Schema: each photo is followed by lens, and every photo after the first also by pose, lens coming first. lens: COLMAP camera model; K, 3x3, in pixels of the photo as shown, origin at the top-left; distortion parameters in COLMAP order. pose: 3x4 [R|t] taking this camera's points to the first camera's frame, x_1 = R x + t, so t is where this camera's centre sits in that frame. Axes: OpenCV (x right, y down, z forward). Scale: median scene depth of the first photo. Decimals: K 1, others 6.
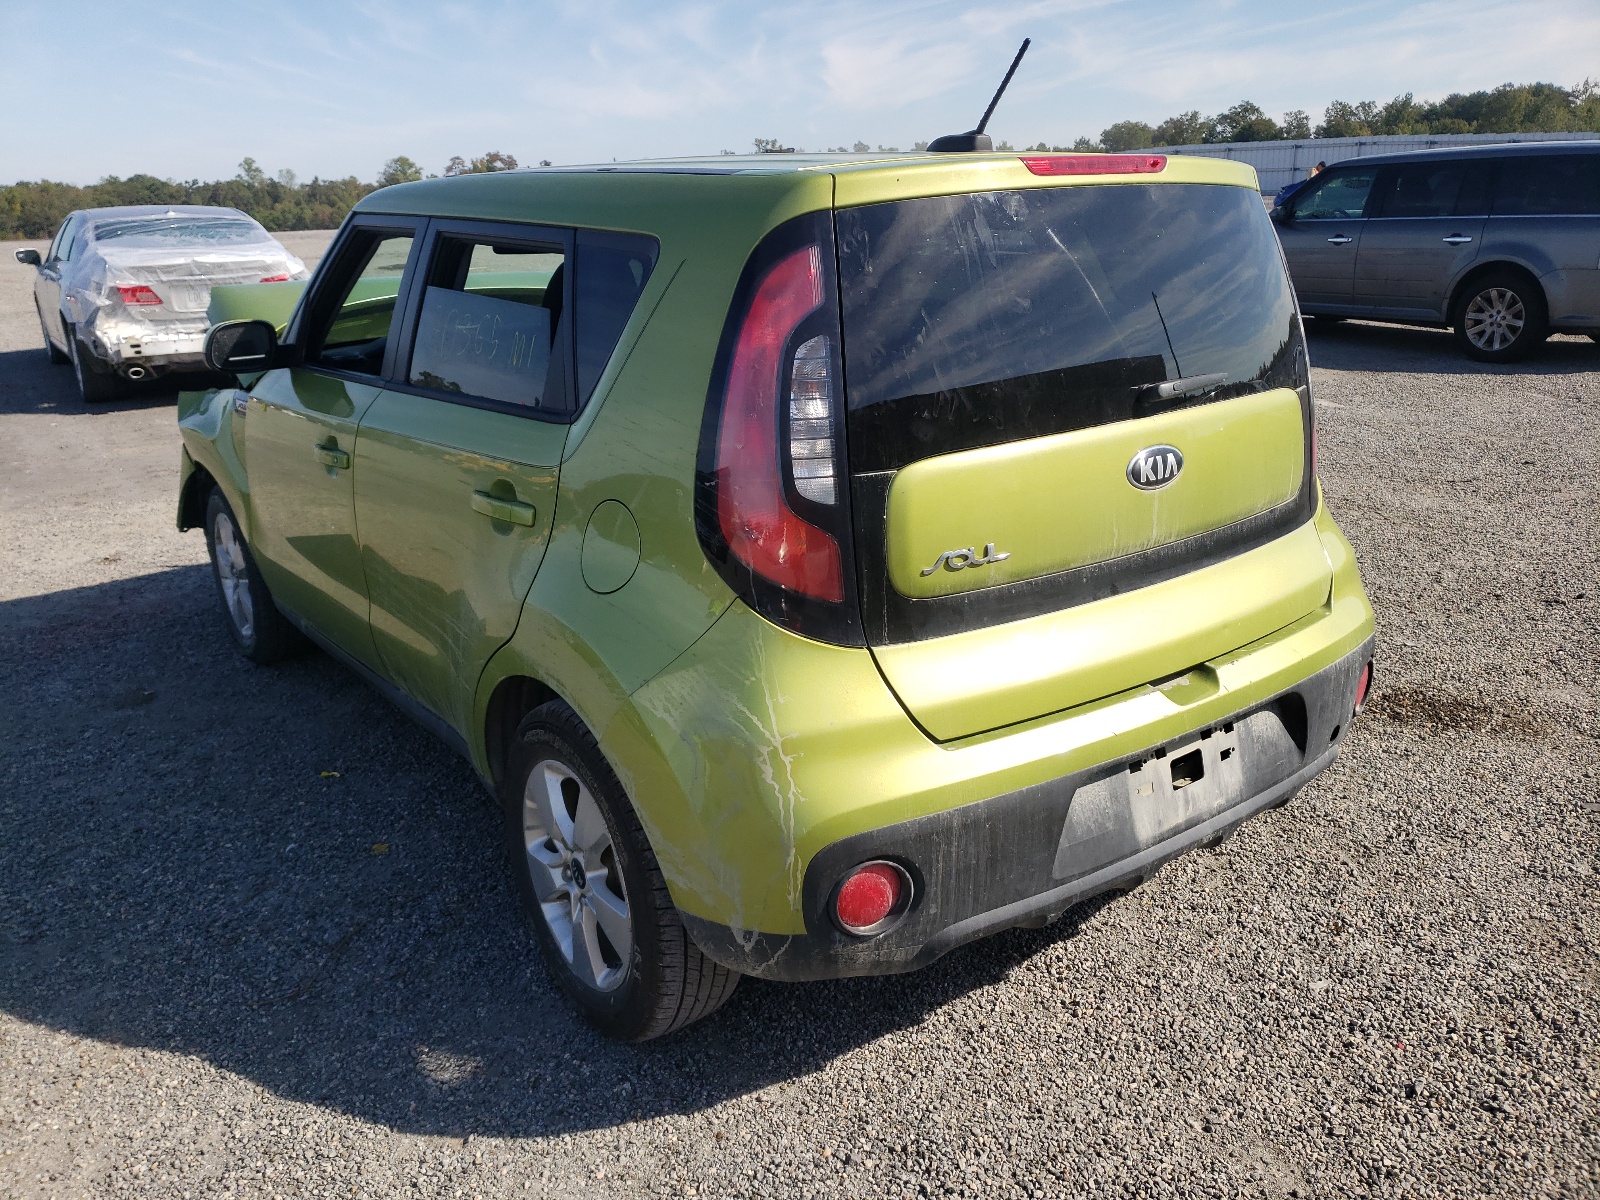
lens RADIAL K [[1212.3, 0, 800.0], [0, 1212.3, 600.0], [0, 0, 1]] dist [0.067681, -0.001771]
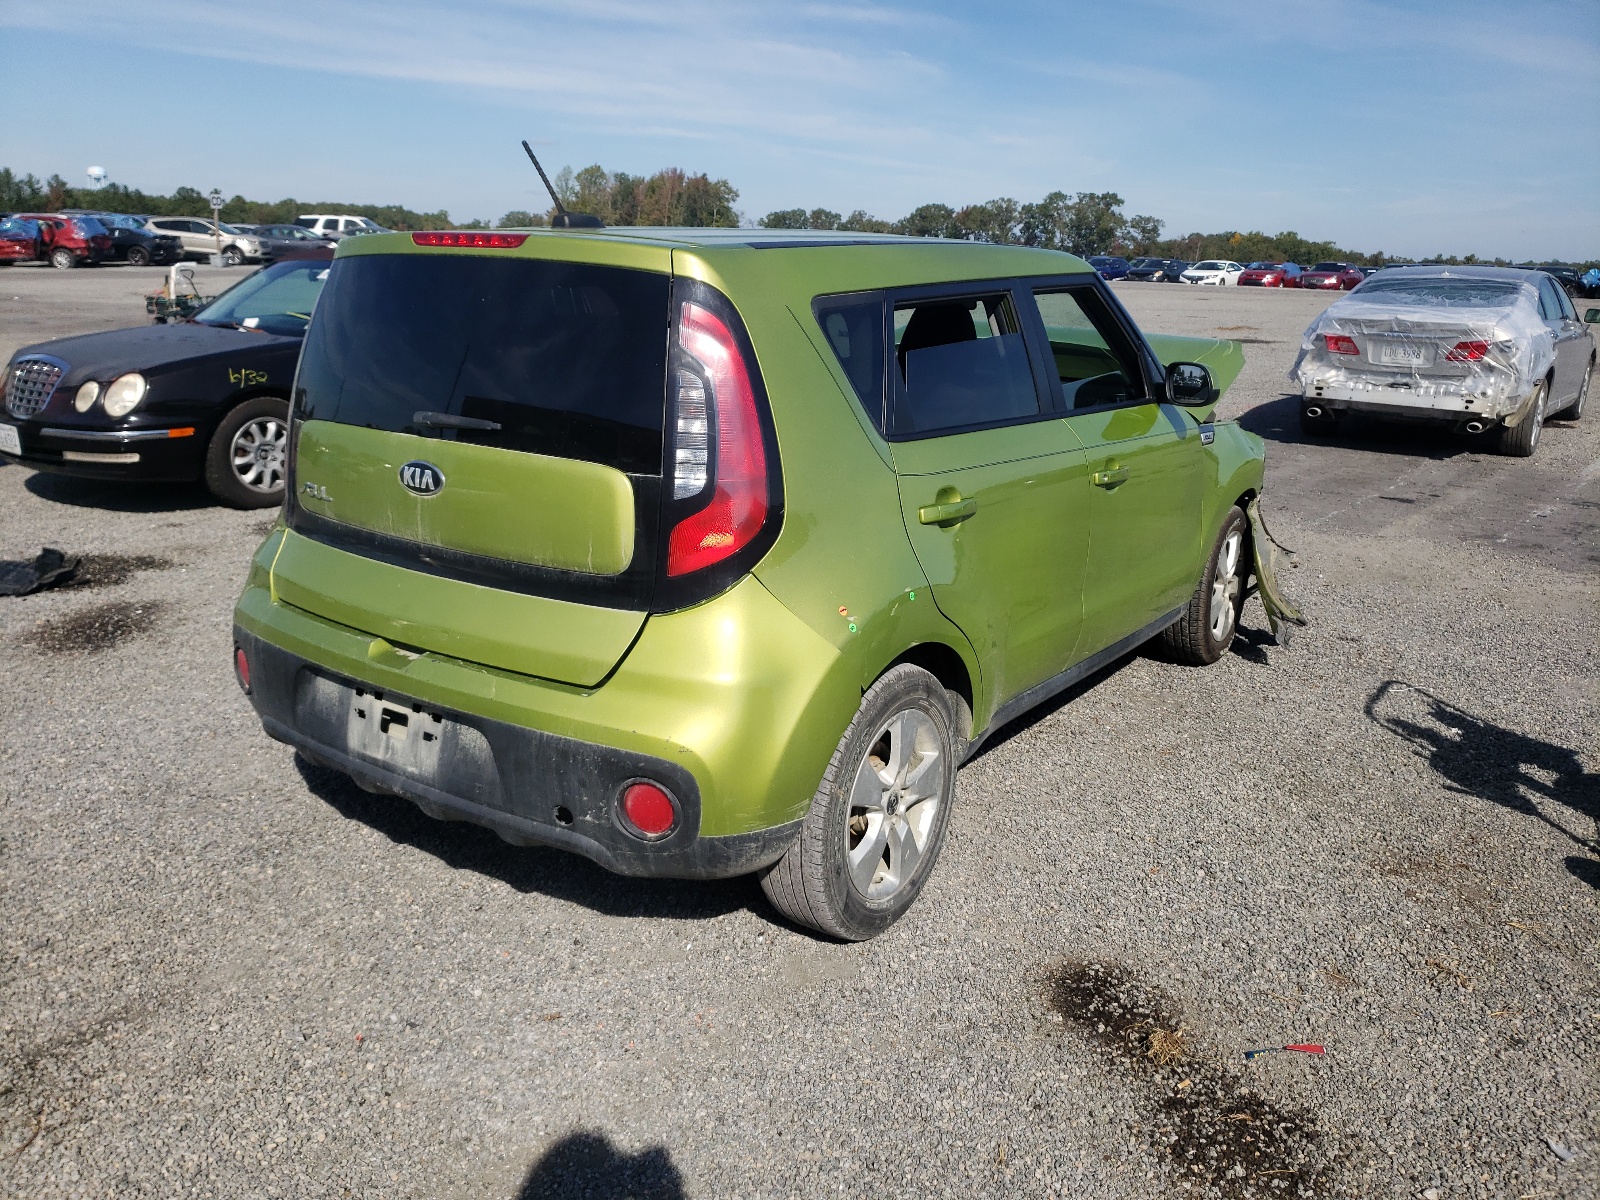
lens RADIAL K [[1212.3, 0, 800.0], [0, 1212.3, 600.0], [0, 0, 1]] dist [0.067681, -0.001771]
pose [[0.358054, 0.313450, -0.879515, 0.315138], [-0.352821, 0.917547, 0.183370, -0.070344], [0.864474, 0.244655, 0.439123, 0.170380]]
